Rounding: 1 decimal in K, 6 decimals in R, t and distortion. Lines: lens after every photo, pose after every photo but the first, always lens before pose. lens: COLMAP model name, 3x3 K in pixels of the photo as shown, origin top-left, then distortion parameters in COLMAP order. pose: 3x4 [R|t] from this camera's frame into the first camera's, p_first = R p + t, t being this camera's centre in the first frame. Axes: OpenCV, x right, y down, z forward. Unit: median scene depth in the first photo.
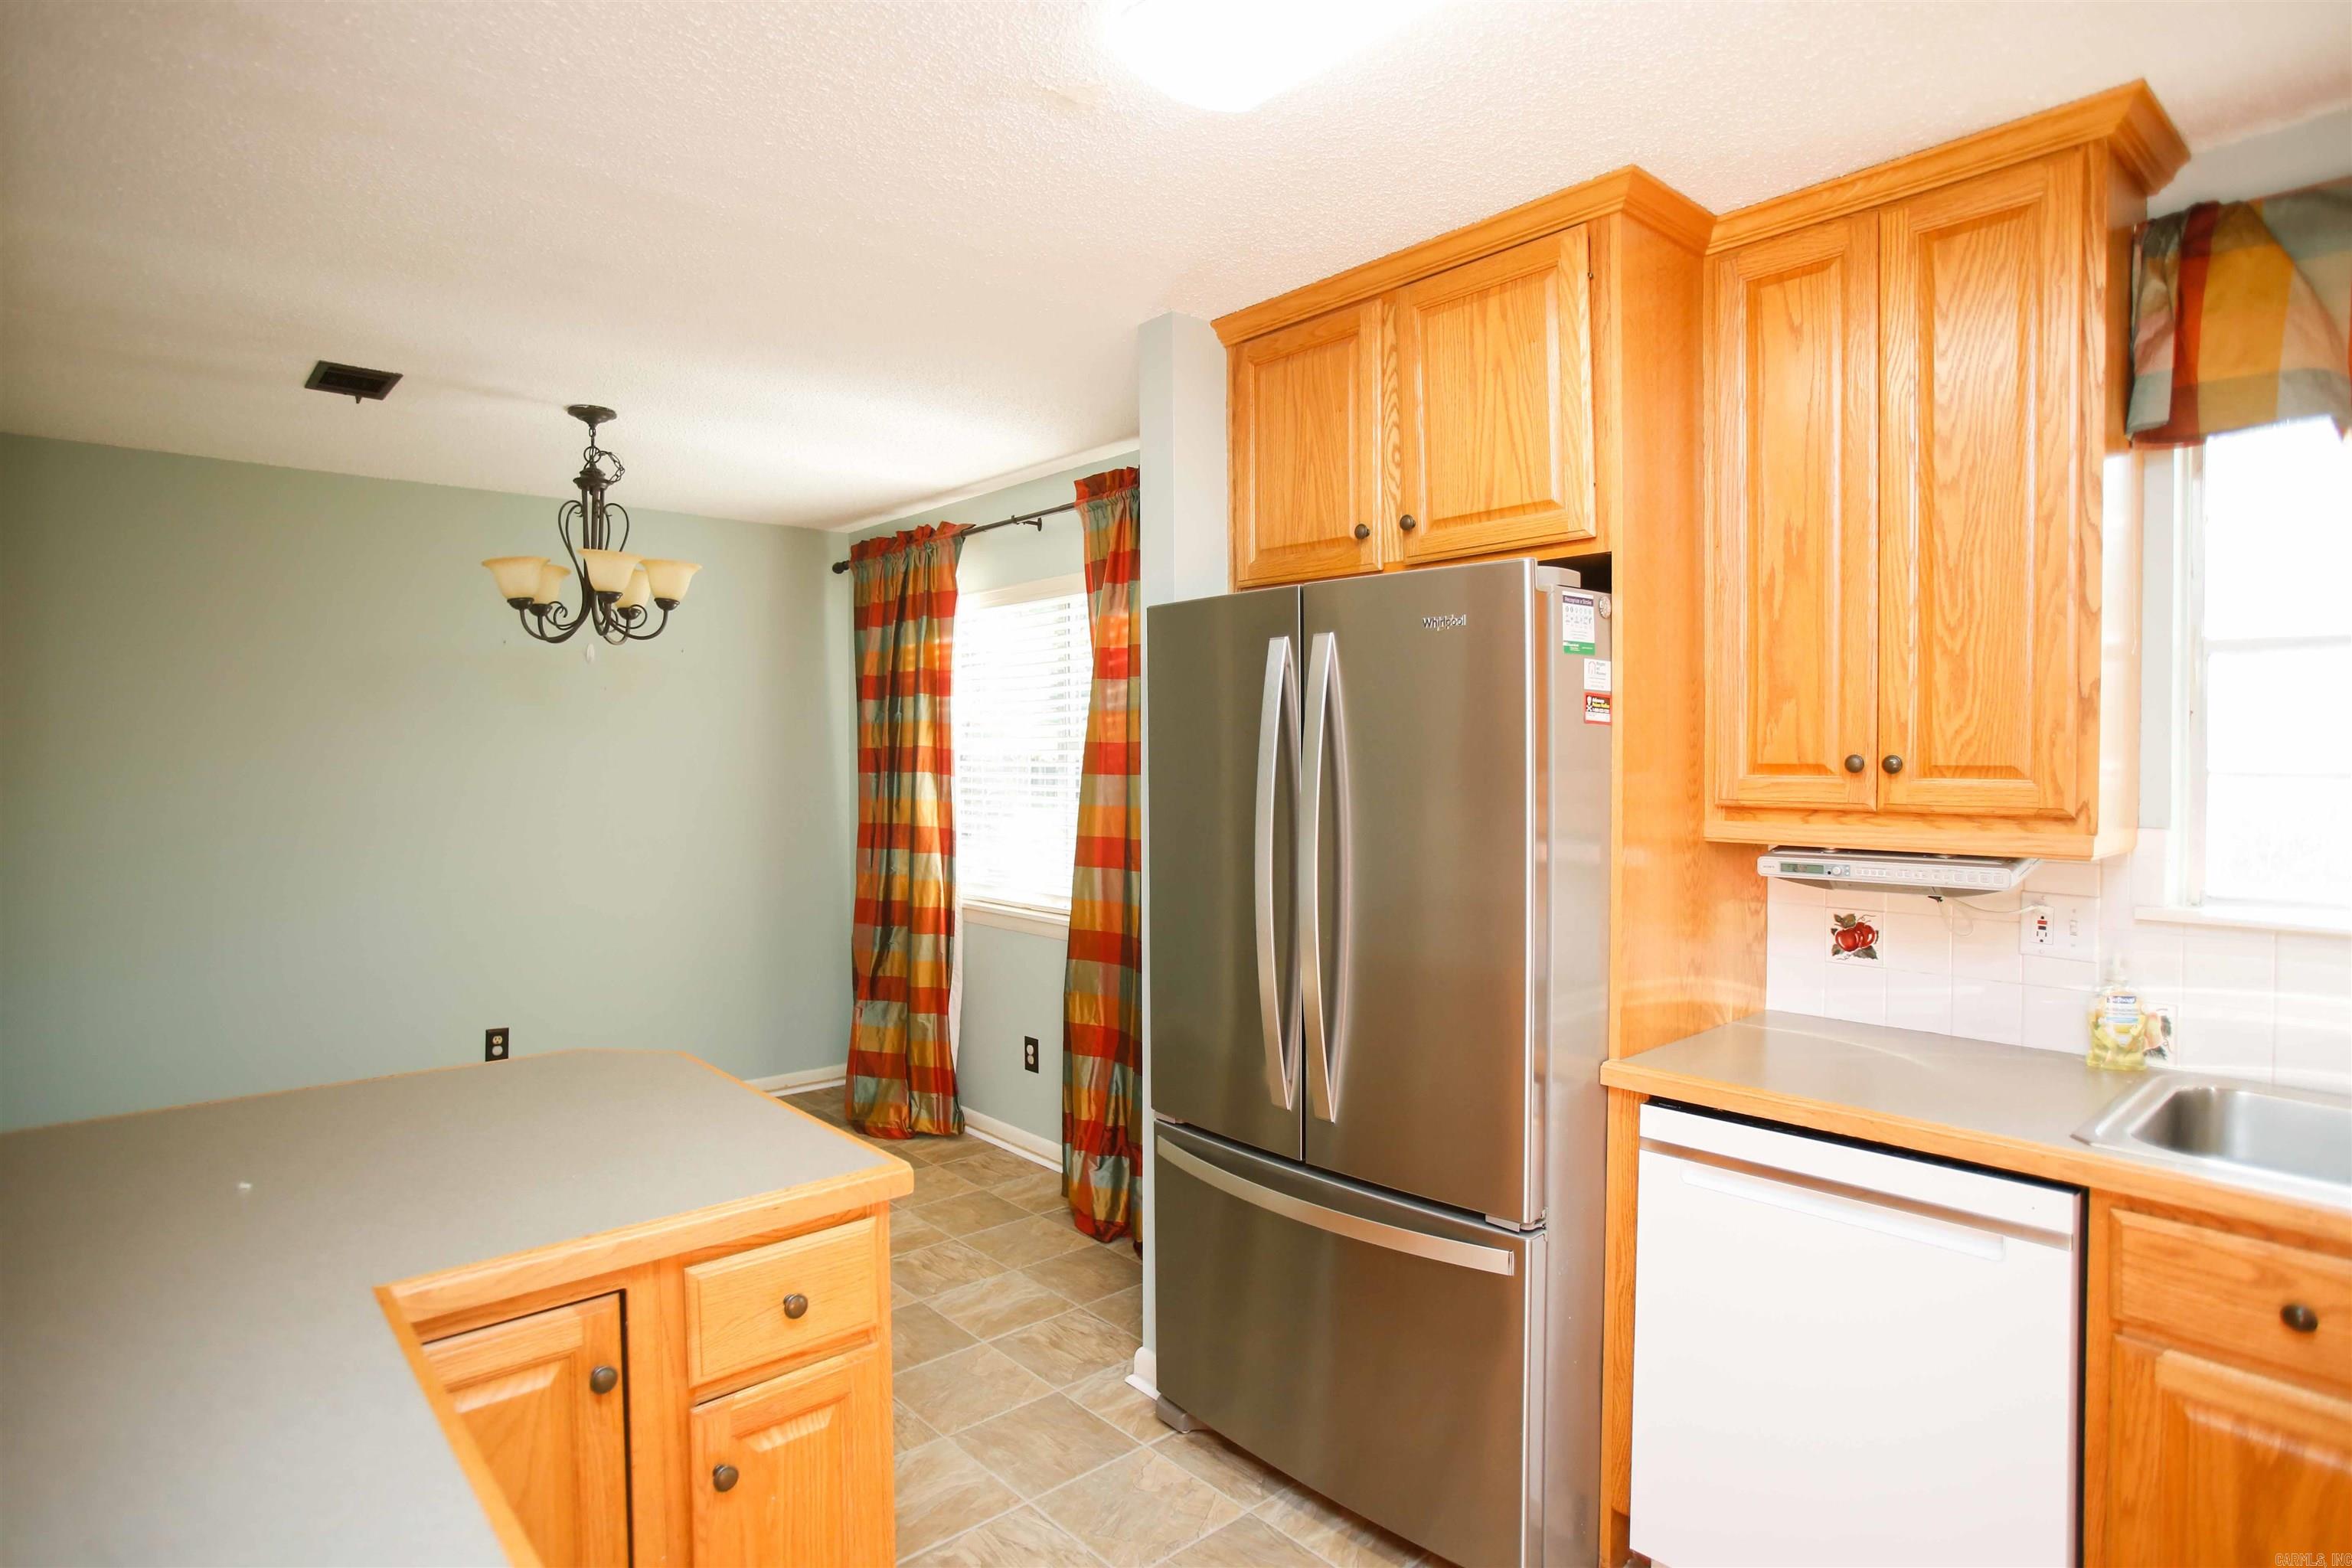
lens RADIAL K [[1244.2, 0, 1133.6], [0, 1244.2, 783.0], [0, 0, 1]] dist [-0.067600, 0.038193]
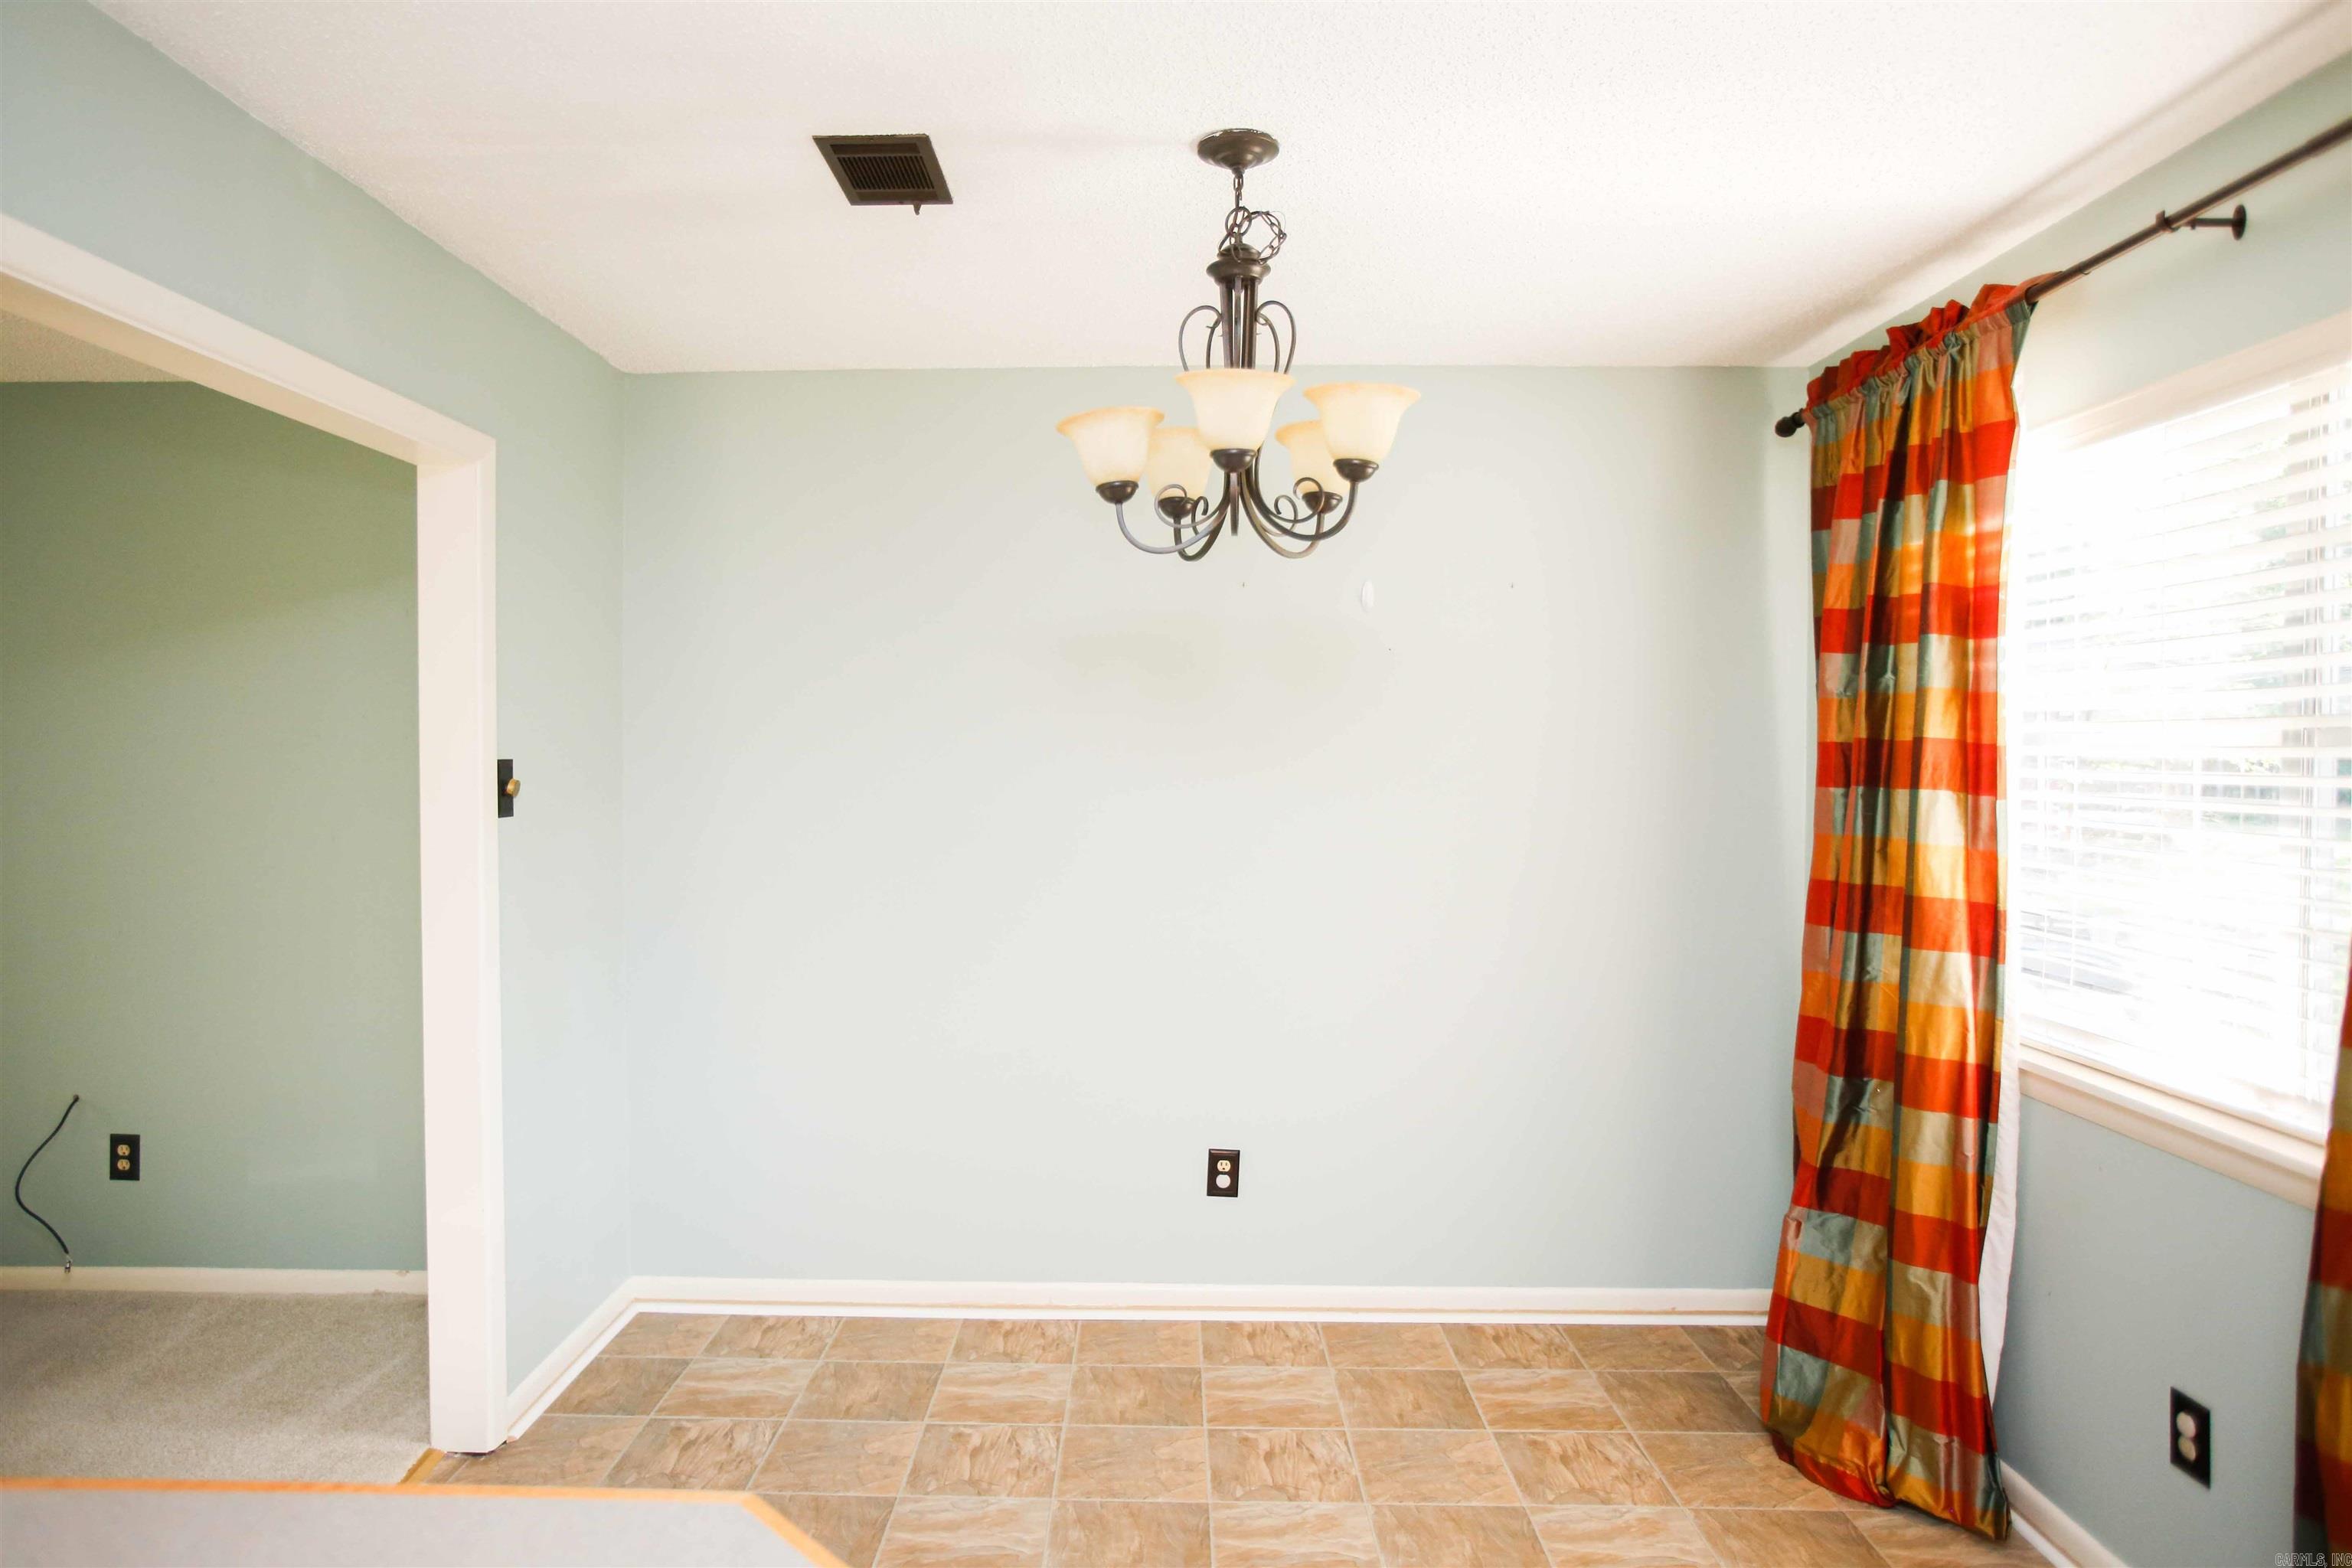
lens RADIAL K [[1424.3, 0, 1111.9], [0, 1424.3, 777.0], [0, 0, 1]] dist [-0.059102, 0.049710]
pose [[0.738145, 0.016161, -0.674449, -0.031076], [-0.017064, 0.999840, 0.005282, -0.011179], [0.674426, 0.007610, 0.738303, 0.350823]]
